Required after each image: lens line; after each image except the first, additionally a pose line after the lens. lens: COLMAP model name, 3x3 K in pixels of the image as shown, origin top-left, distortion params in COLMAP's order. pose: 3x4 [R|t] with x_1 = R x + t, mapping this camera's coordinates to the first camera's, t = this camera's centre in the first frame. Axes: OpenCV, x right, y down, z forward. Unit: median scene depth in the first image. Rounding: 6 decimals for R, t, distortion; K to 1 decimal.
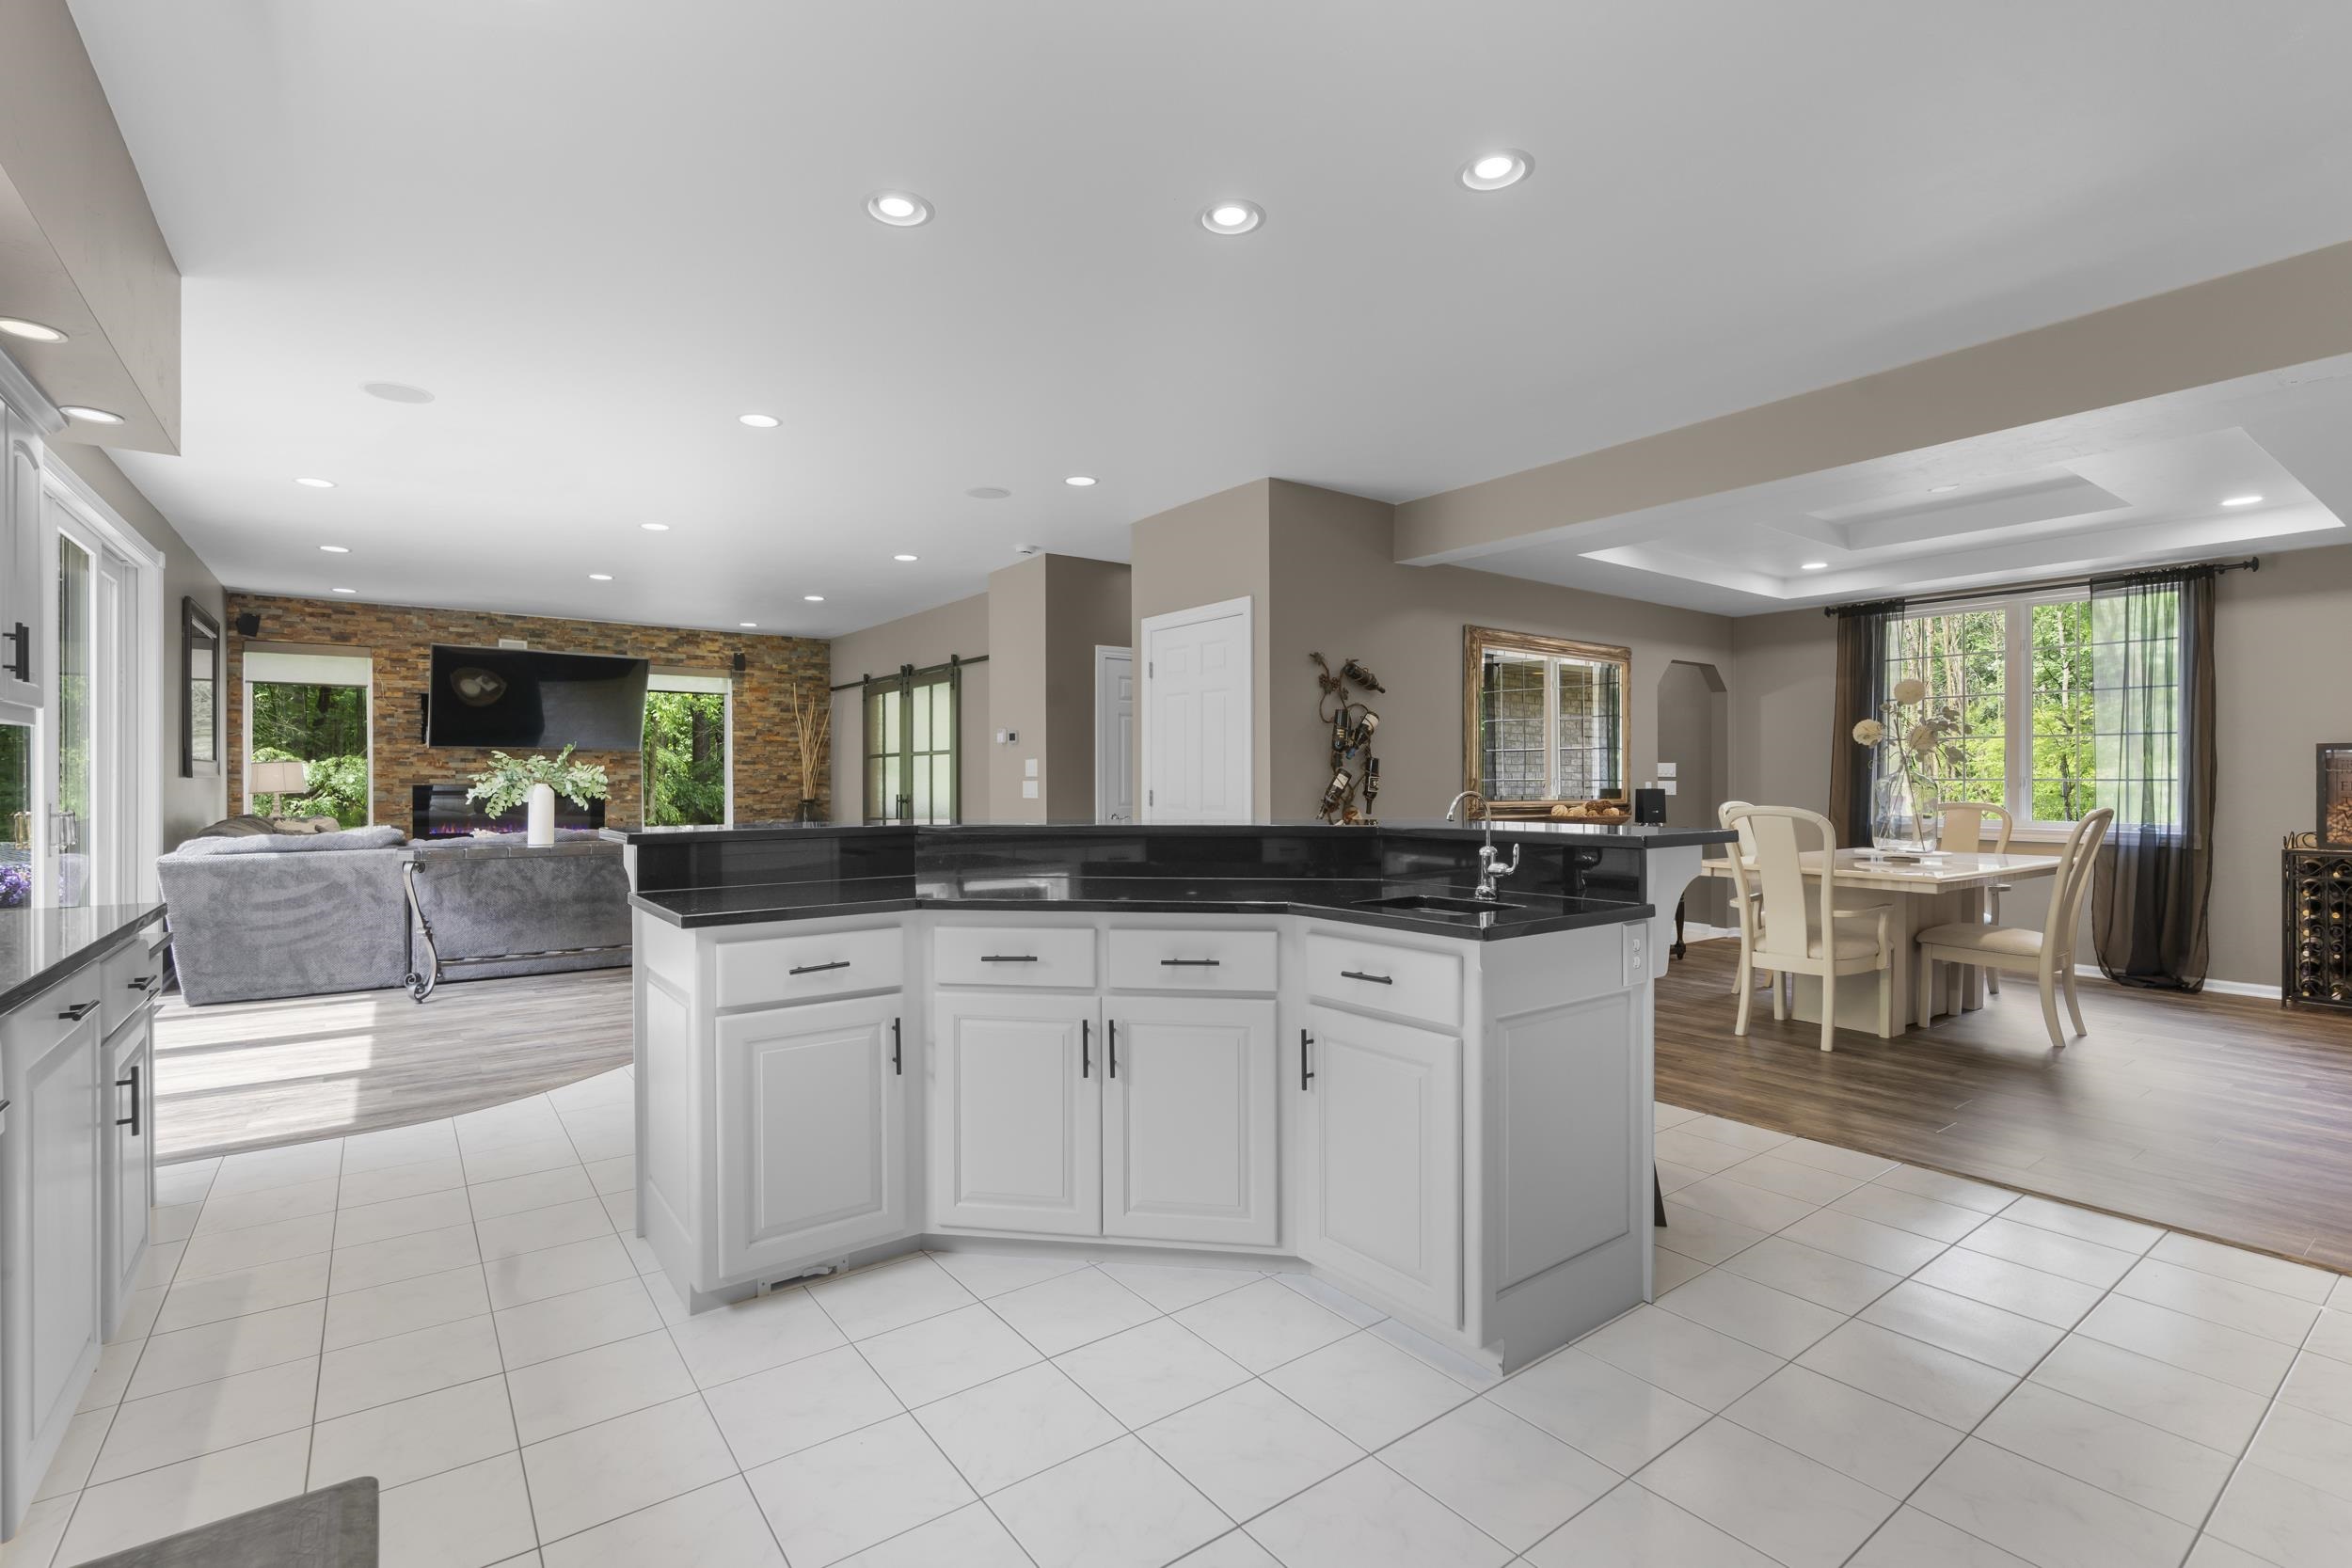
lens RADIAL K [[1066.5, 0, 1167.9], [0, 1066.5, 781.2], [0, 0, 1]] dist [-0.009408, 0.002494]
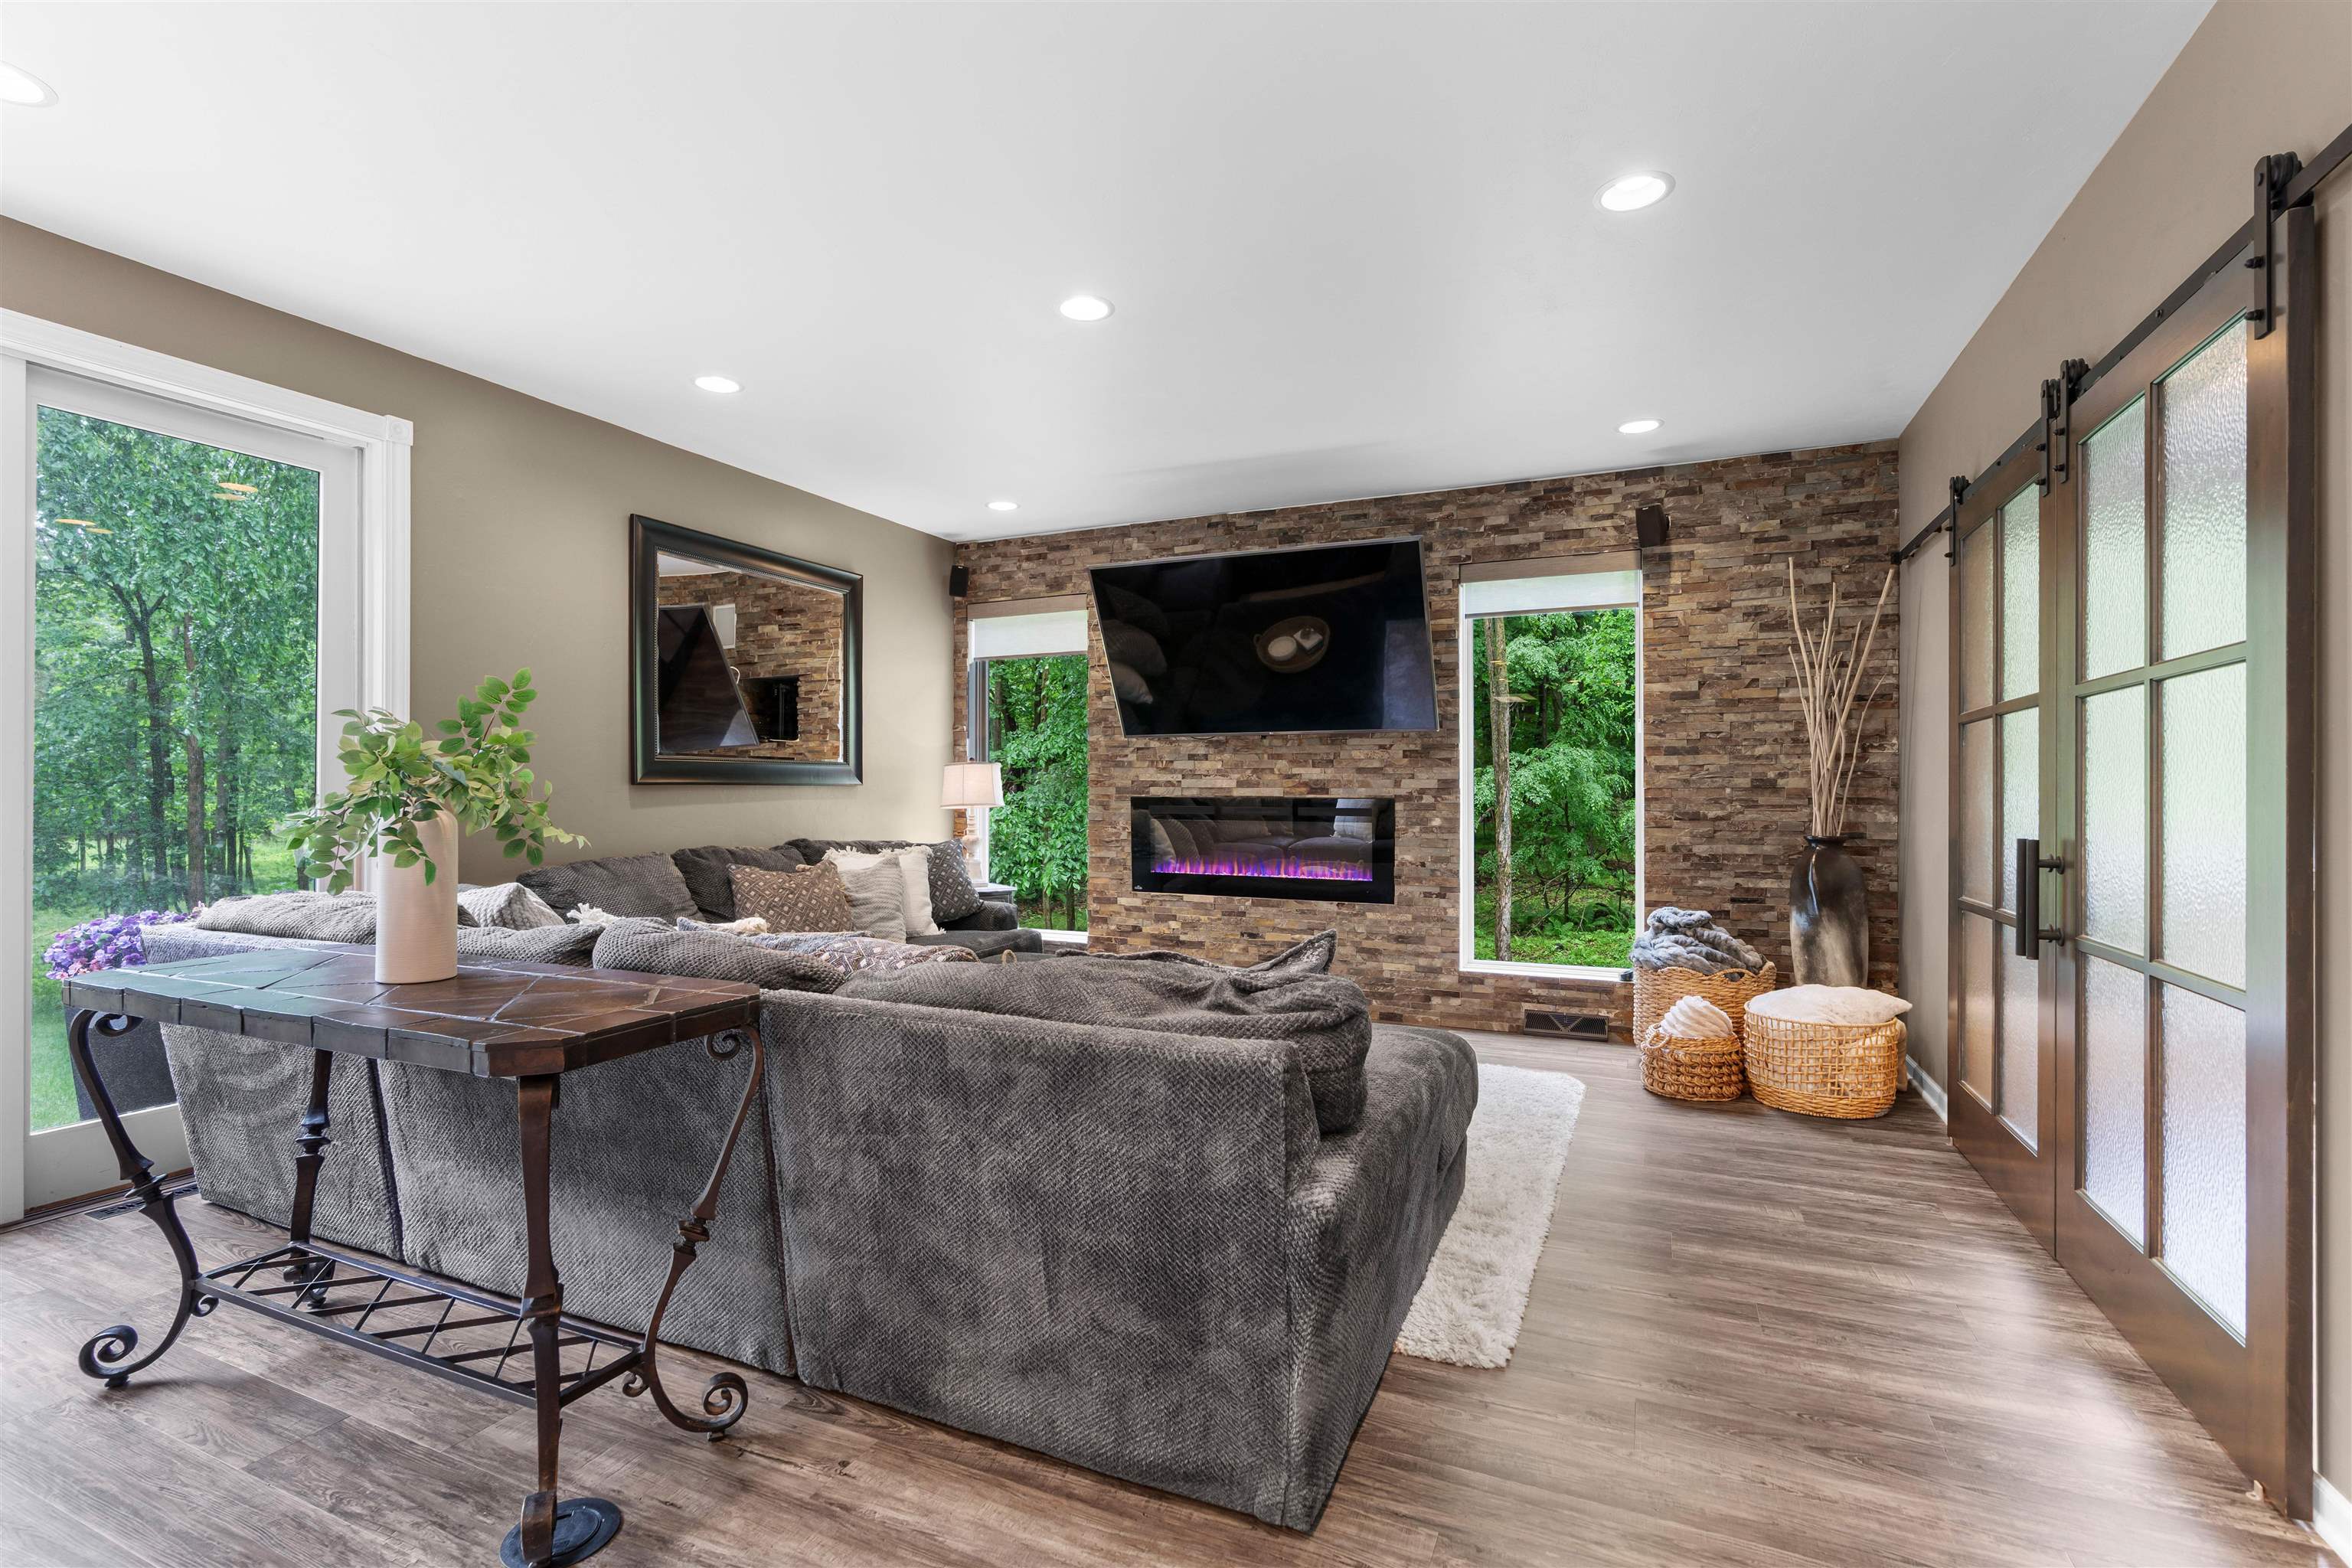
lens RADIAL K [[1066.6, 0, 1177.3], [0, 1066.6, 789.6], [0, 0, 1]] dist [-0.009408, 0.002494]
pose [[0.484189, 0.000008, -0.874963, -0.113998], [-0.001807, 0.999998, -0.000990, -0.000078], [0.874961, 0.002060, 0.484188, 0.658296]]
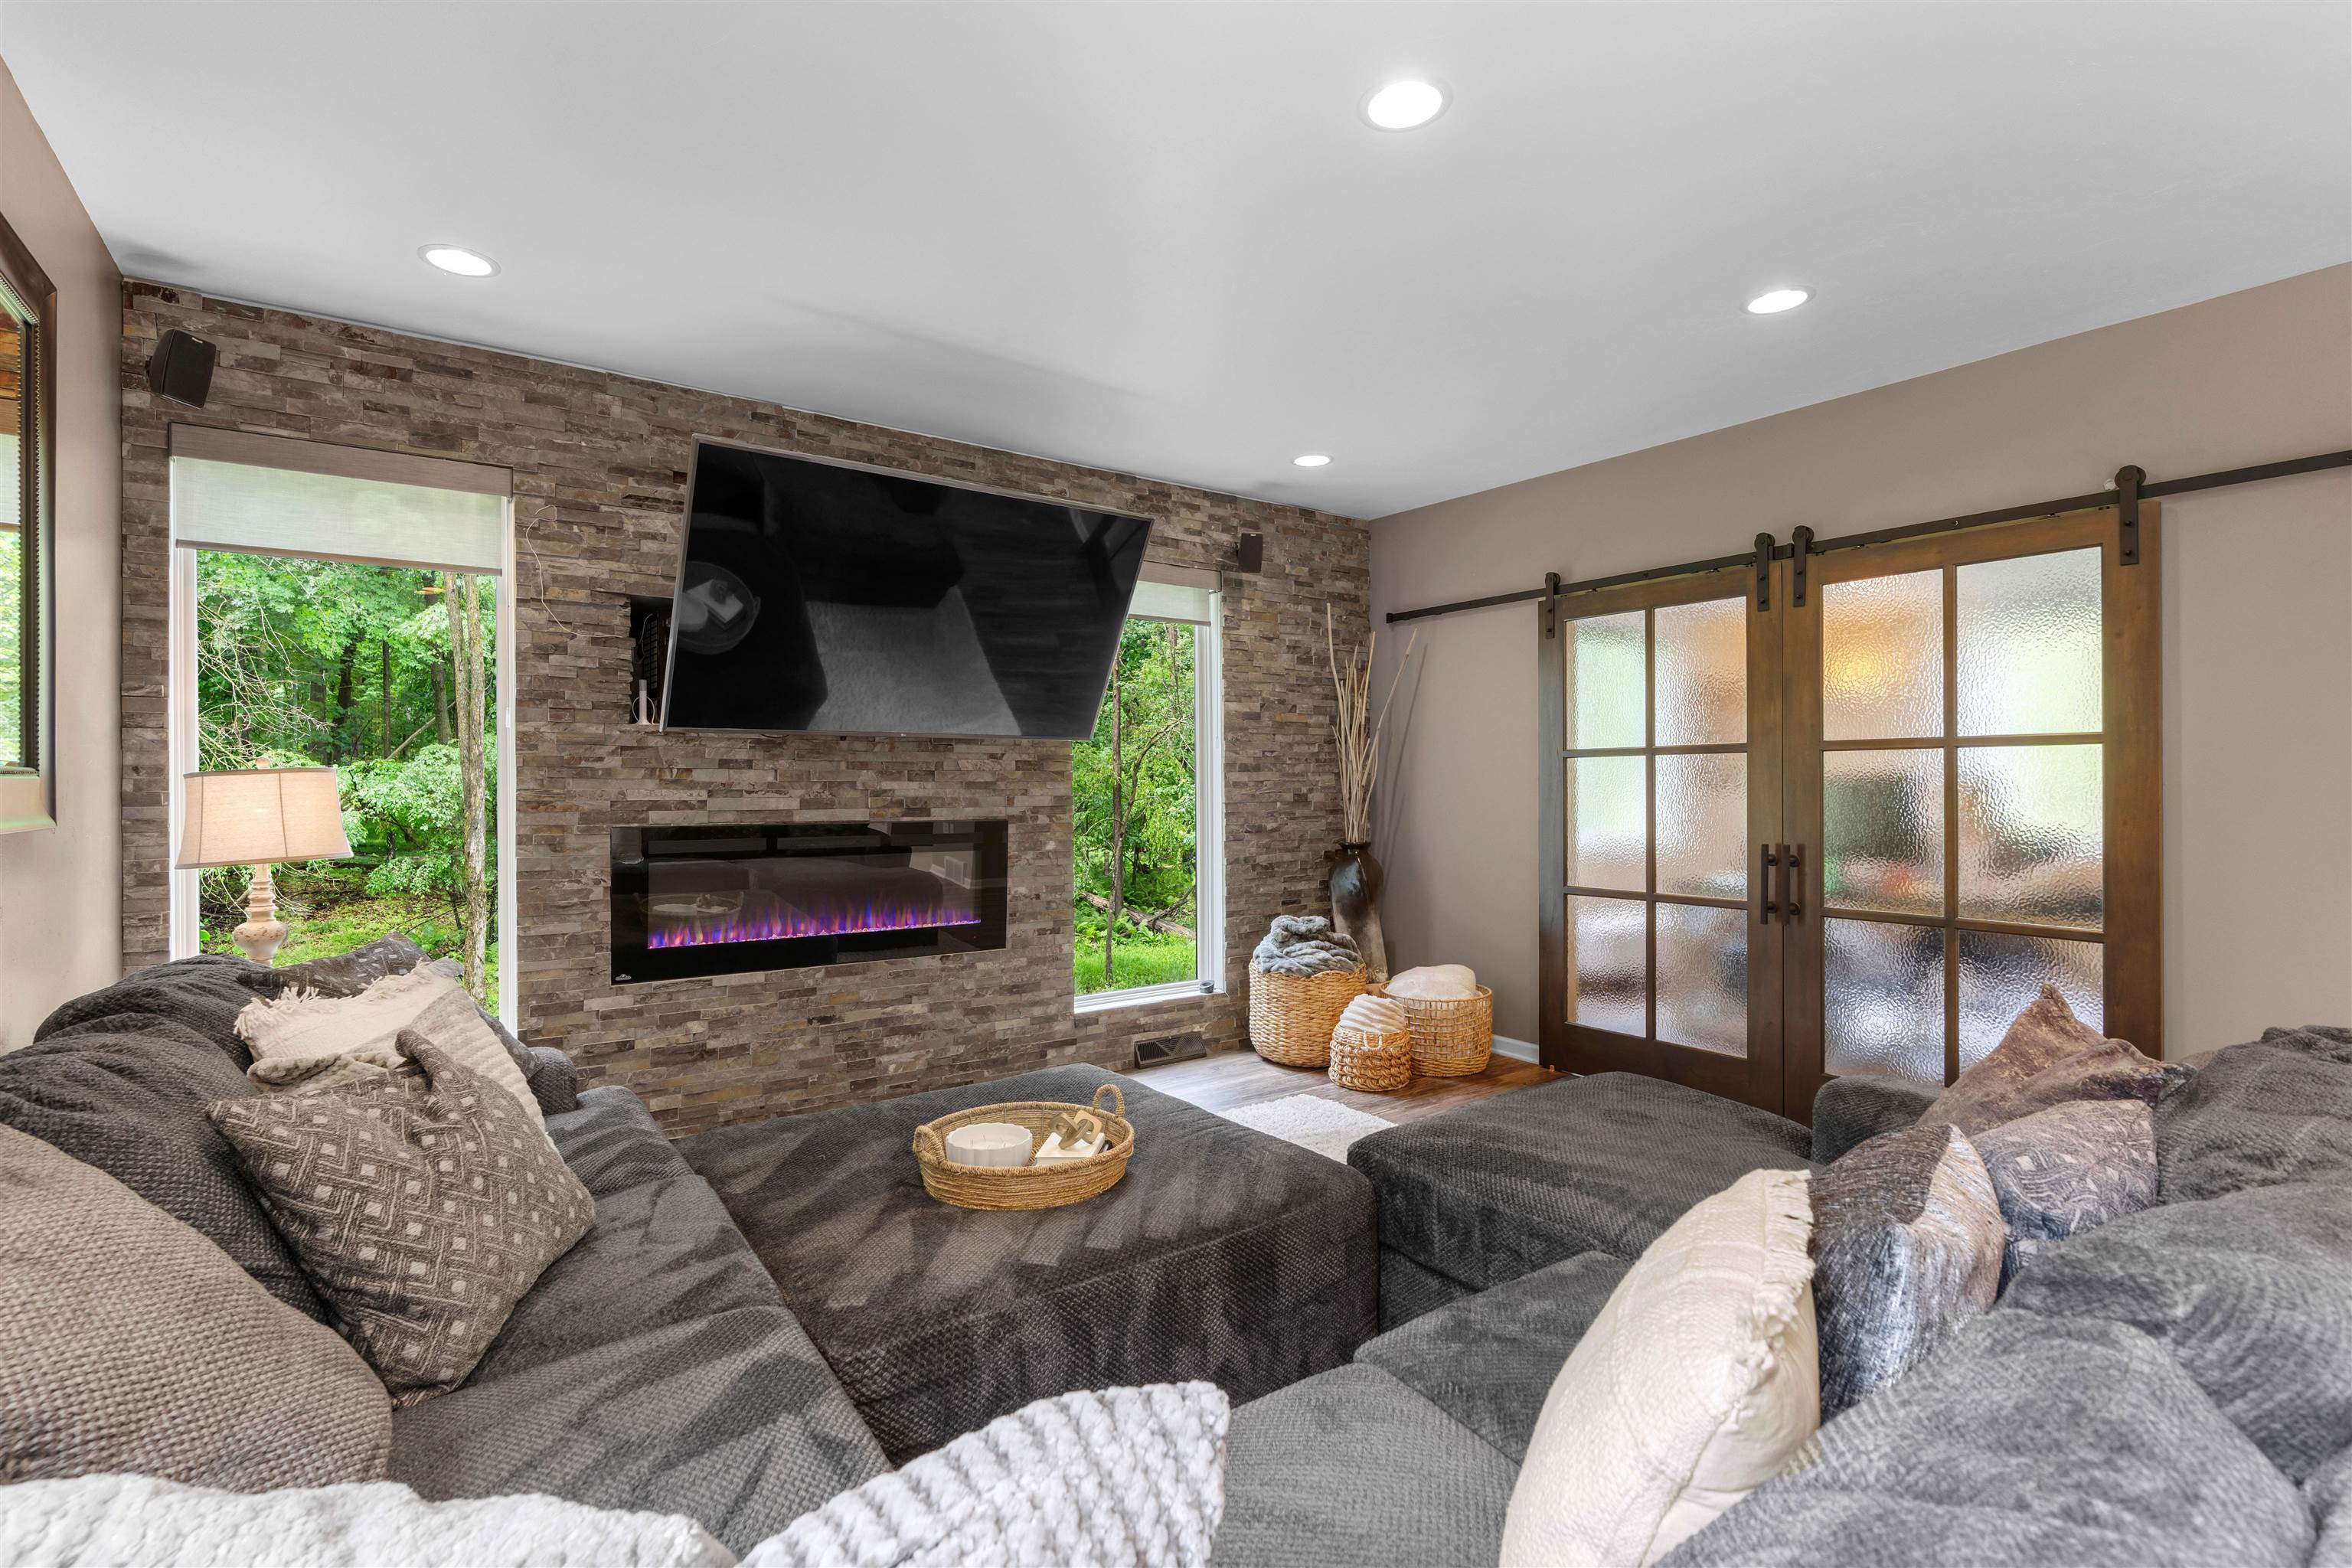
lens RADIAL K [[1066.6, 0, 1157.4], [0, 1066.6, 781.7], [0, 0, 1]] dist [-0.009408, 0.002494]
pose [[0.999316, -0.001090, -0.036973, -0.461184], [0.001078, 0.999999, -0.000344, -0.012060], [0.036973, 0.000304, 0.999316, 0.572962]]
